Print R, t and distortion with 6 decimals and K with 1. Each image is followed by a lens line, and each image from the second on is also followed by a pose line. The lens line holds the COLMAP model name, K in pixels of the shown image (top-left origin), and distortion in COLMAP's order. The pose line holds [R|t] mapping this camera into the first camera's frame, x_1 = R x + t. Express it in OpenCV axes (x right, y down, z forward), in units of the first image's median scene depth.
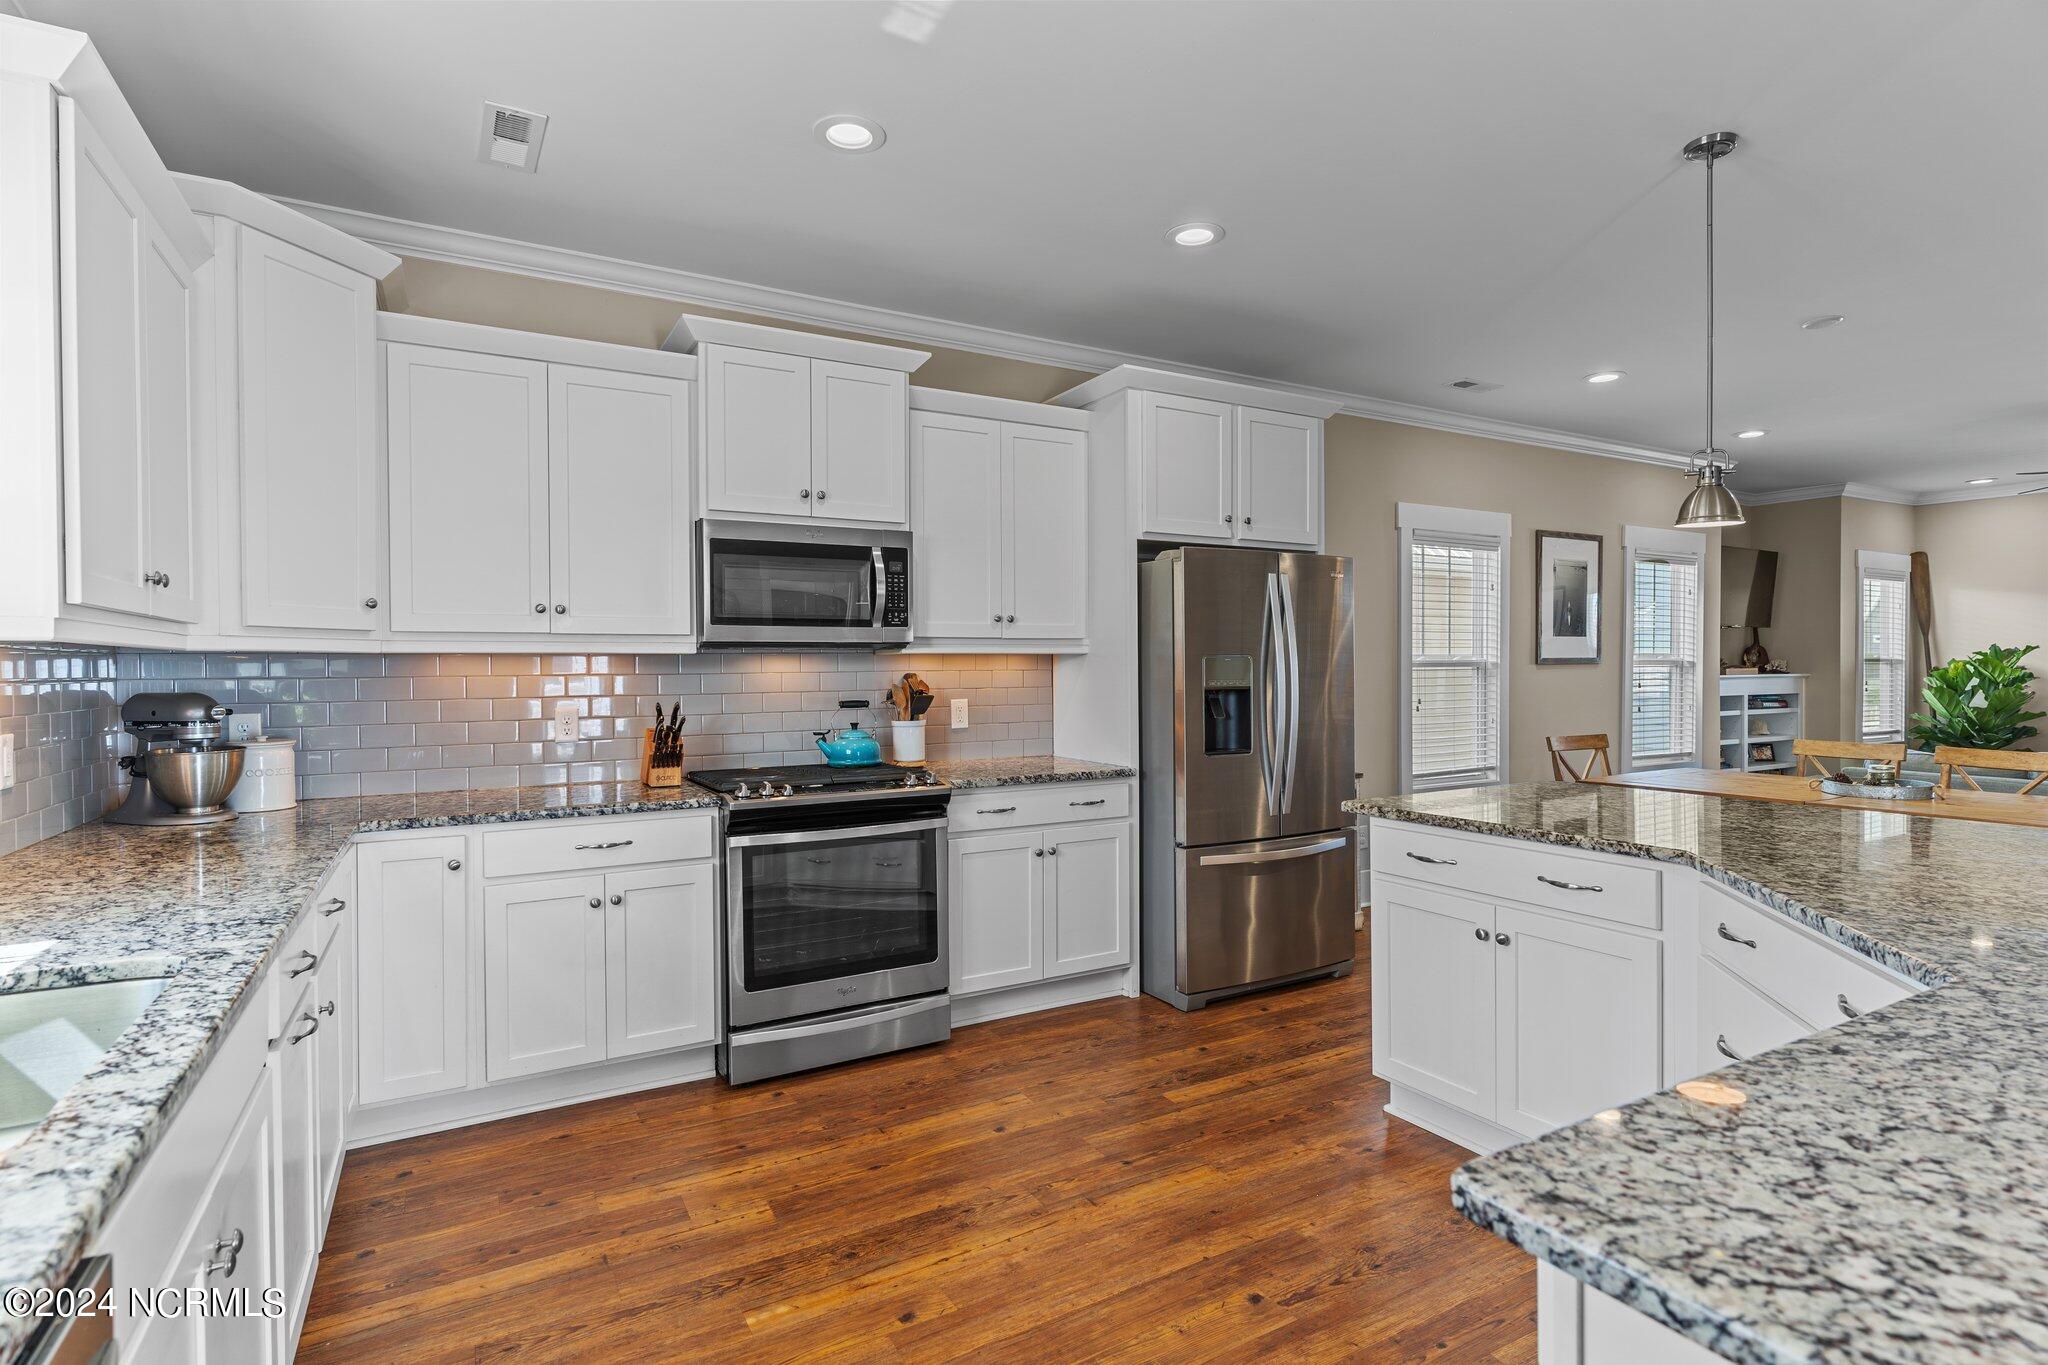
lens RADIAL K [[1008.4, 0, 1021.8], [0, 1008.4, 676.7], [0, 0, 1]] dist [0.001139, 0.000799]
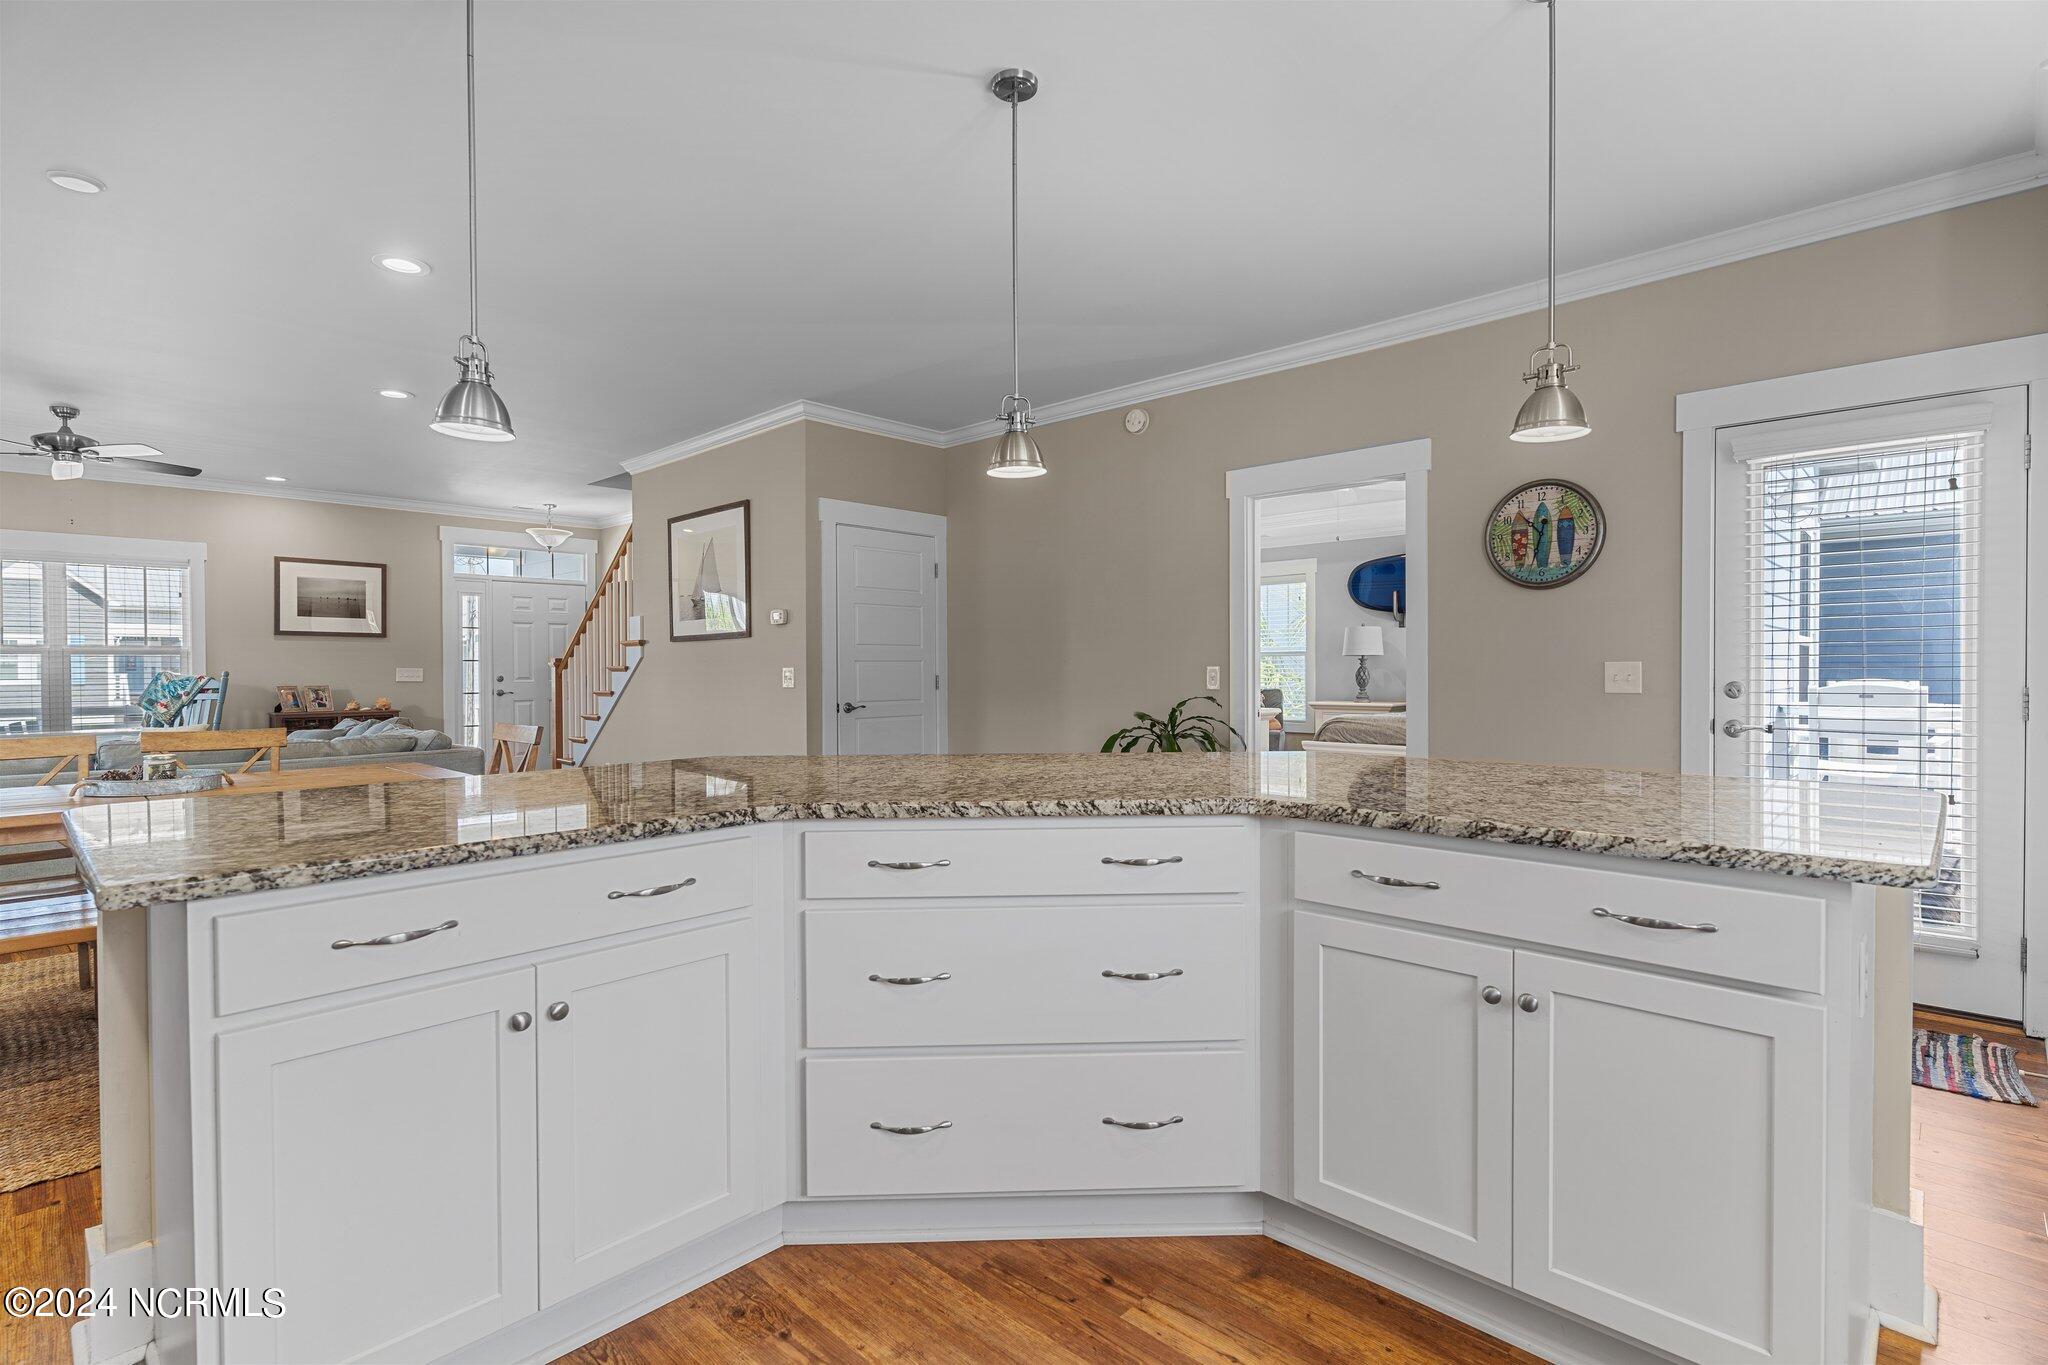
lens RADIAL K [[975.4, 0, 1023.6], [0, 975.4, 679.3], [0, 0, 1]] dist [0.001581, 0.000565]
pose [[-0.287803, -0.004850, 0.957677, -0.139985], [0.016641, 0.999811, 0.010064, 0.034726], [-0.957545, 0.018833, -0.287668, 0.635035]]
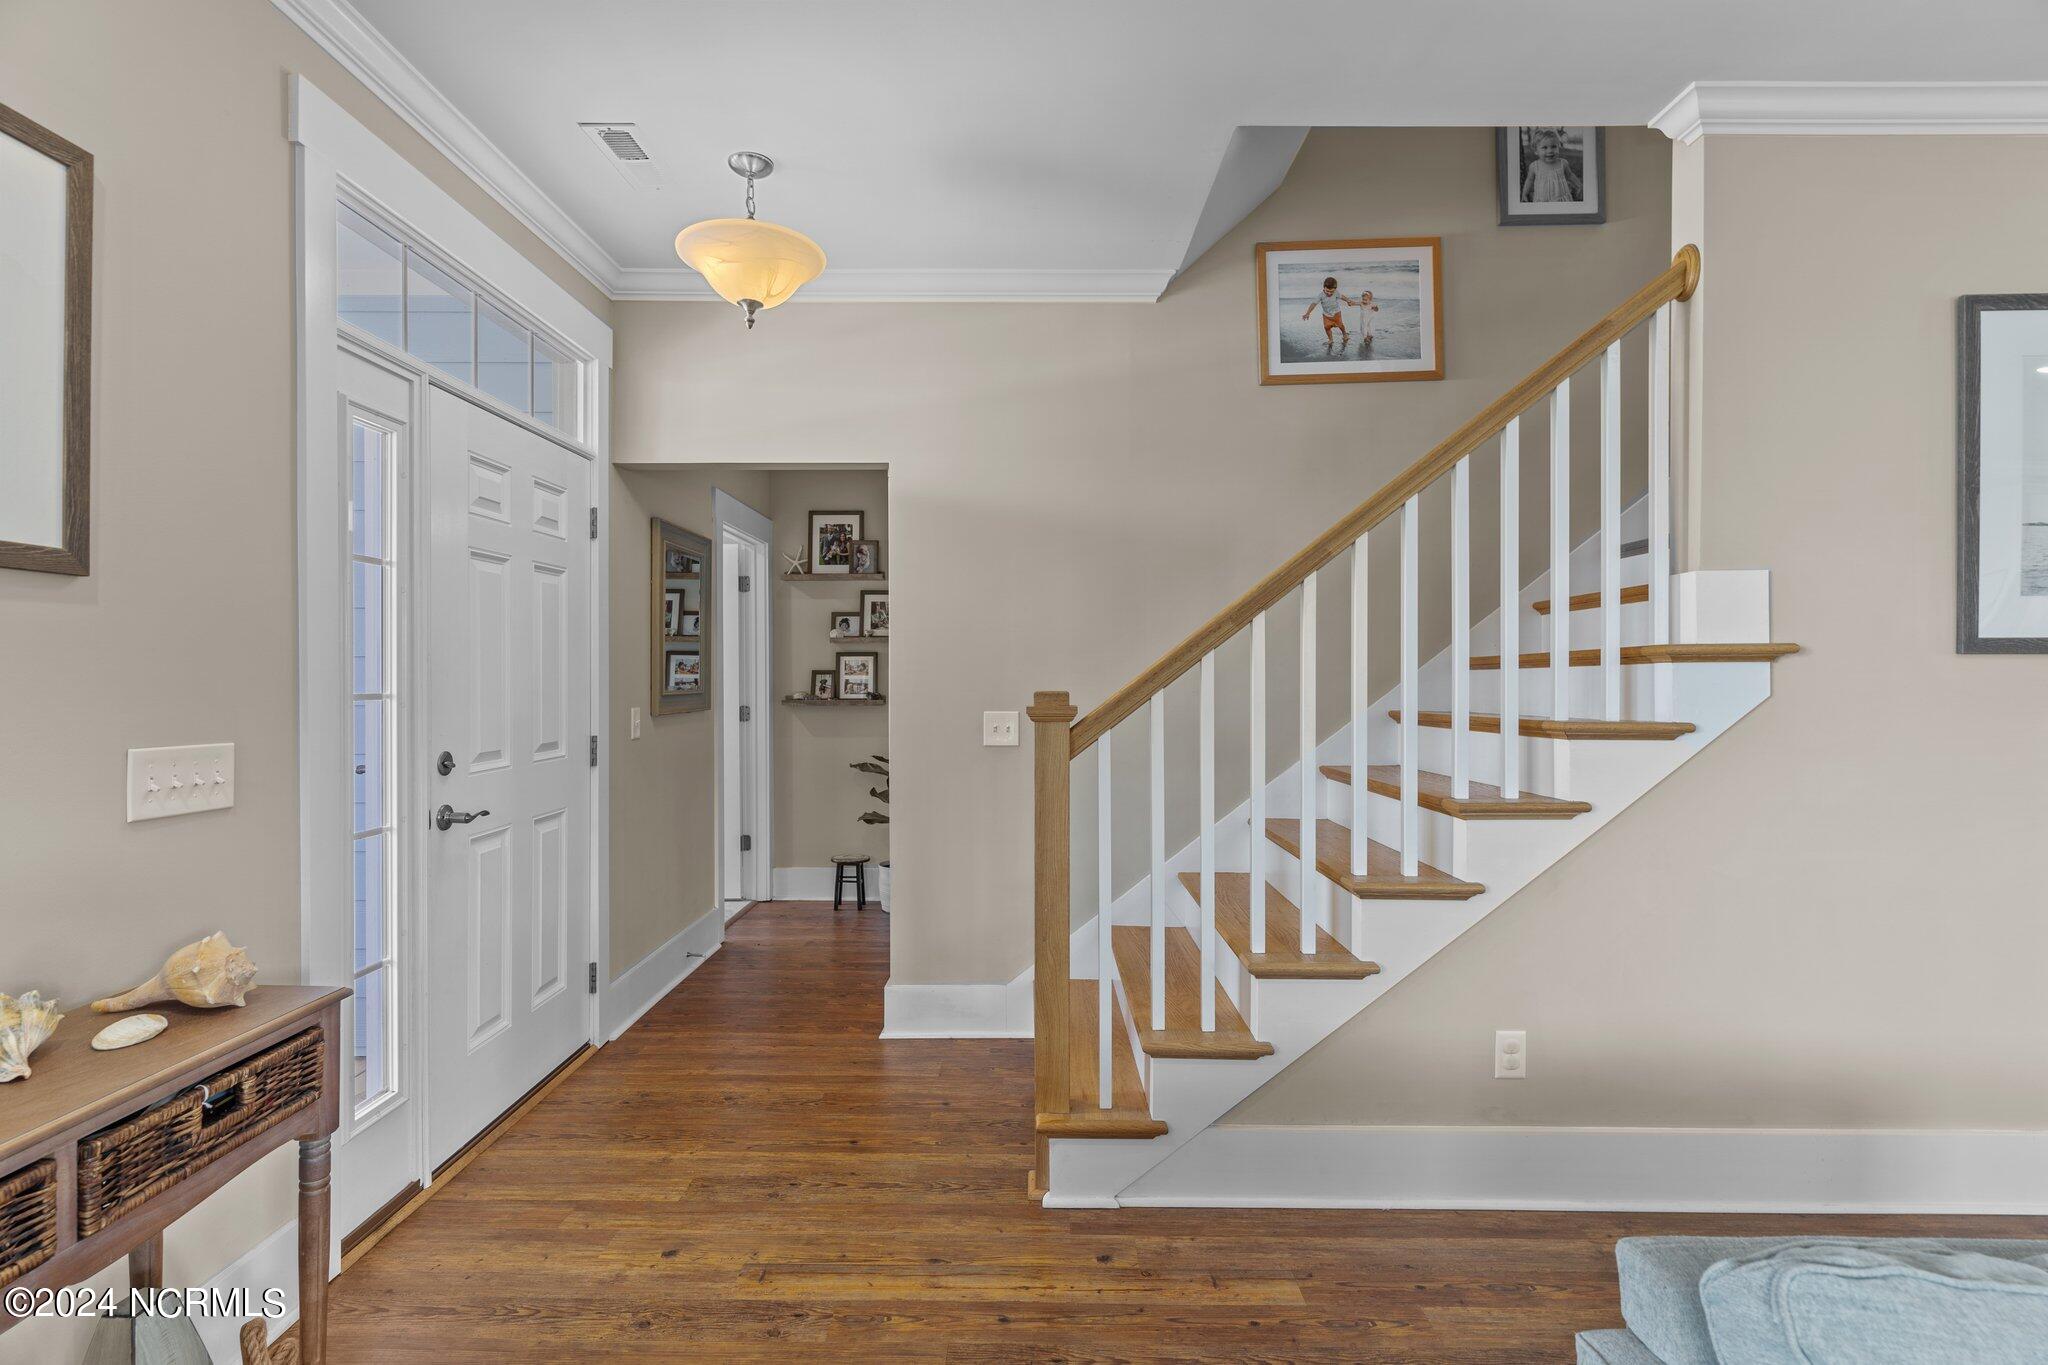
lens RADIAL K [[975.4, 0, 1023.6], [0, 975.4, 679.3], [0, 0, 1]] dist [0.001581, 0.000565]
pose [[-0.868910, 0.000739, 0.494969, 2.150115], [0.009850, 0.999827, 0.015798, -0.031590], [-0.494872, 0.018602, -0.868767, 1.649574]]
